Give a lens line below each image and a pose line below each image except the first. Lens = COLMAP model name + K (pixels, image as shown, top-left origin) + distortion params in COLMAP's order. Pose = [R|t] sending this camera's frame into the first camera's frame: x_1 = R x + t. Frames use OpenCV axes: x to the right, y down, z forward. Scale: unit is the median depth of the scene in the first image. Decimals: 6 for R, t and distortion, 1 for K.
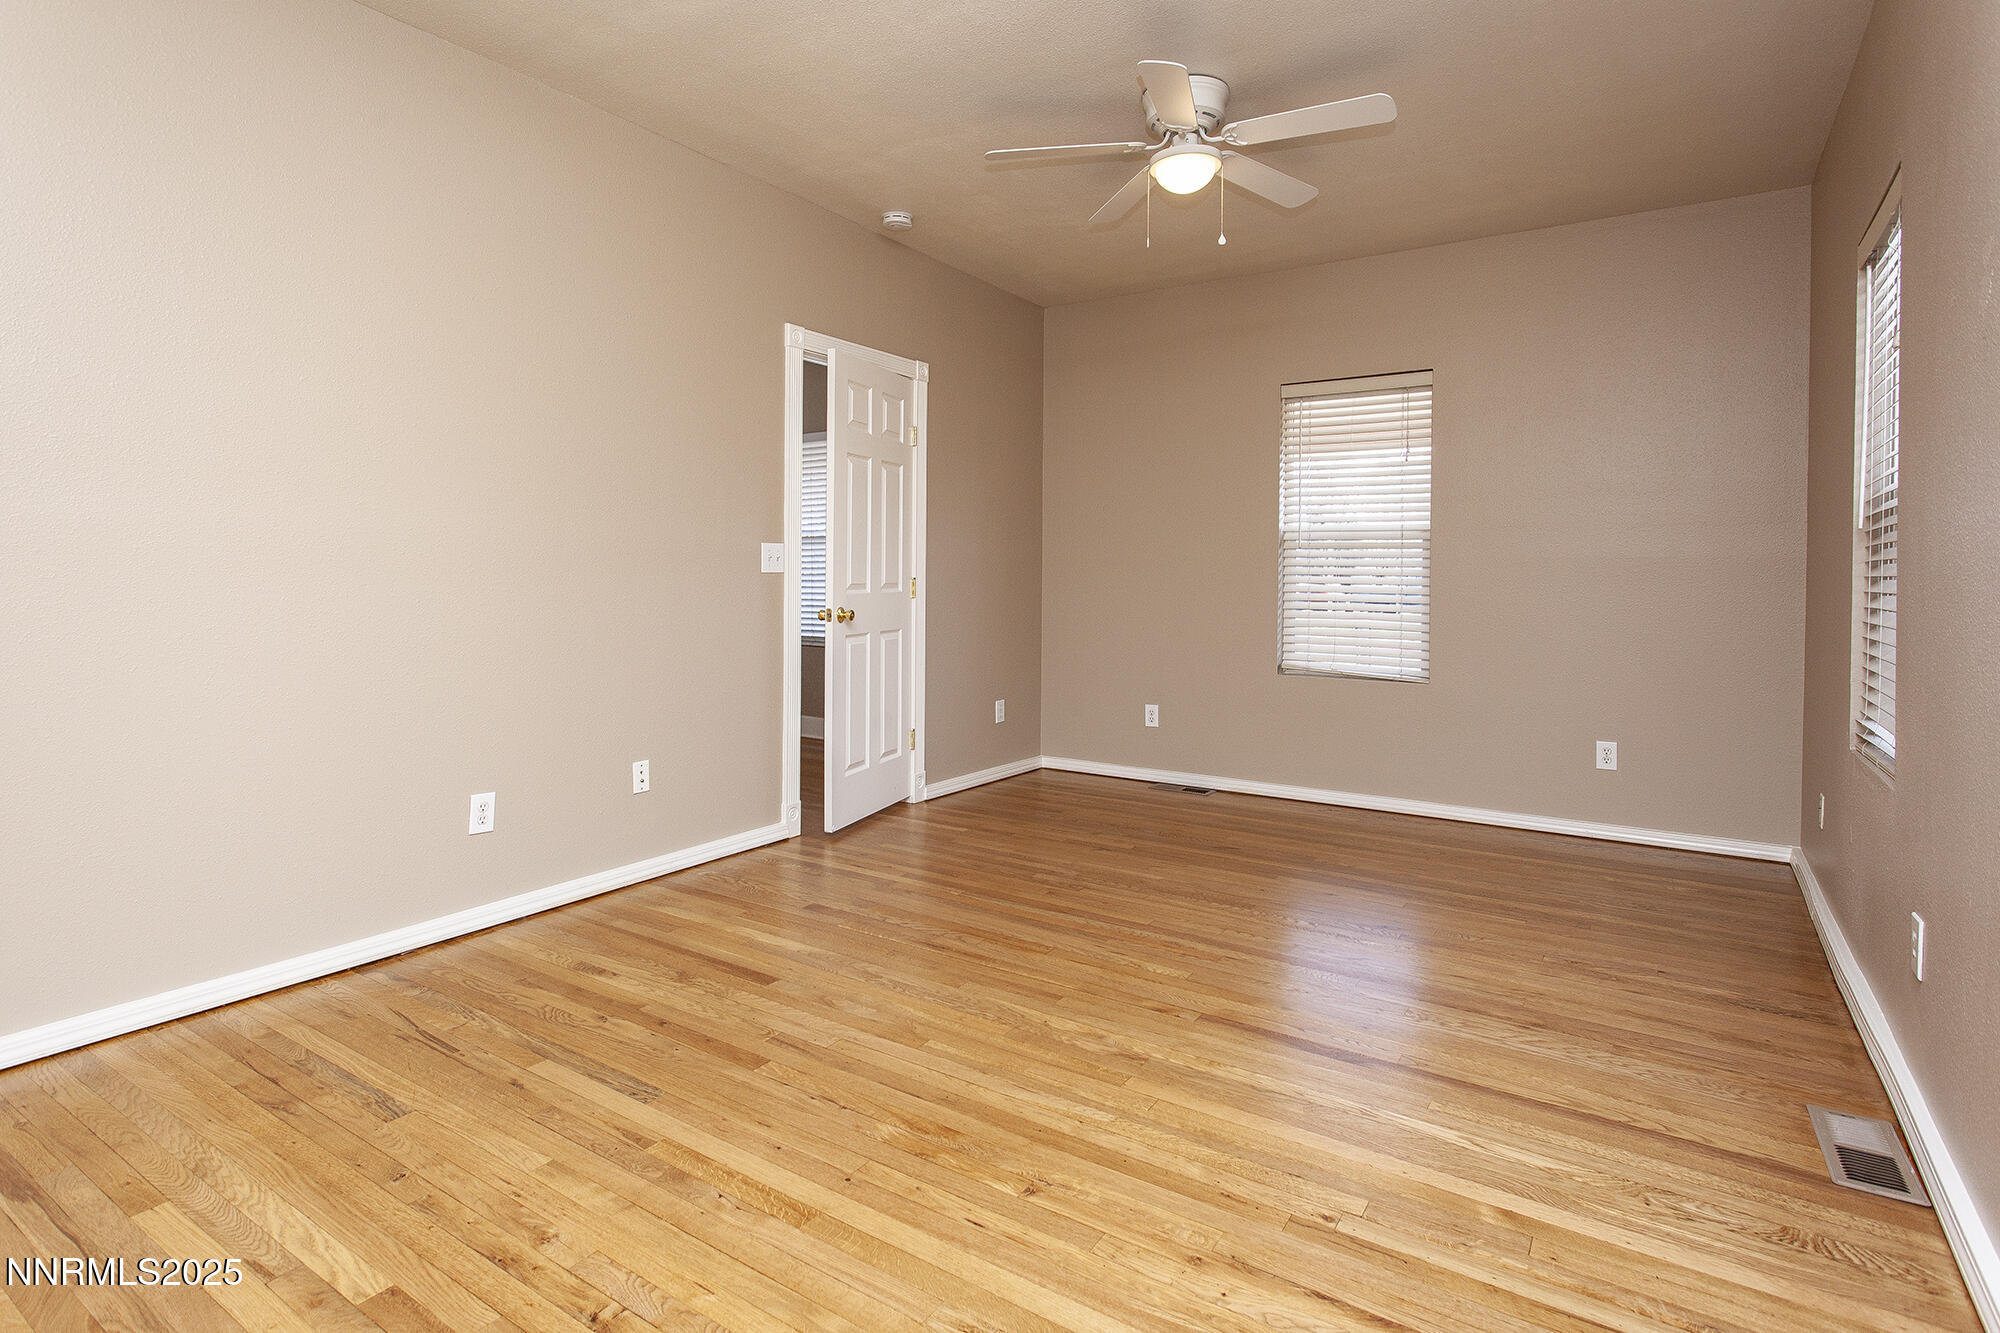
lens RADIAL K [[1028.0, 0, 992.7], [0, 1028.0, 608.3], [0, 0, 1]] dist [0.001650, 0.002755]
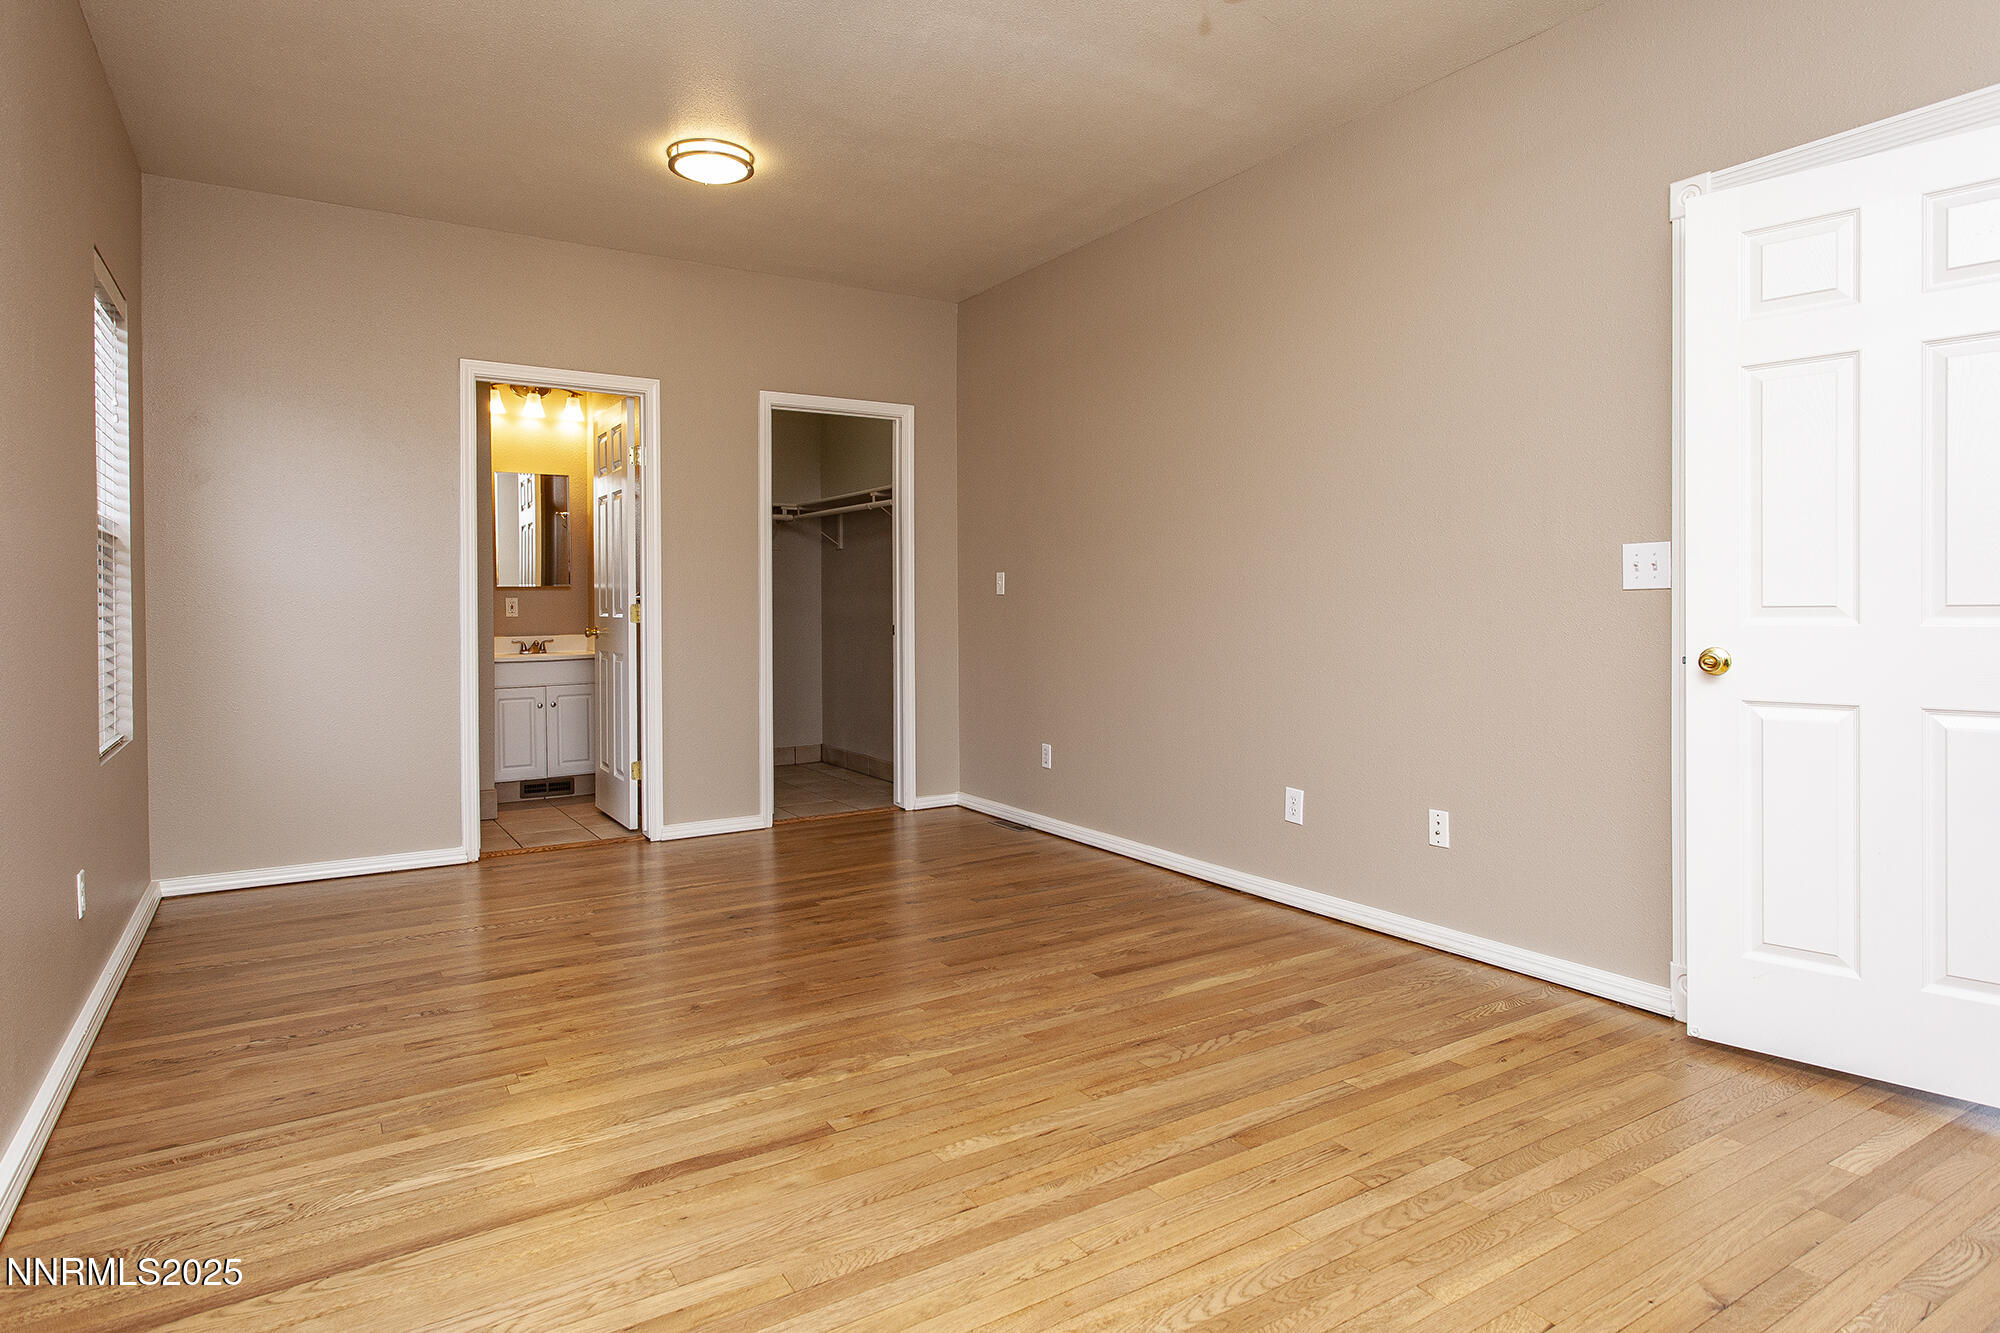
lens RADIAL K [[1111.8, 0, 974.5], [0, 1111.8, 649.5], [0, 0, 1]] dist [0.000199, 0.002099]
pose [[-0.425353, 0.031646, -0.904474, 0.949435], [-0.027905, 0.998455, 0.048058, -0.030007], [0.904597, 0.045681, -0.423813, 1.470316]]
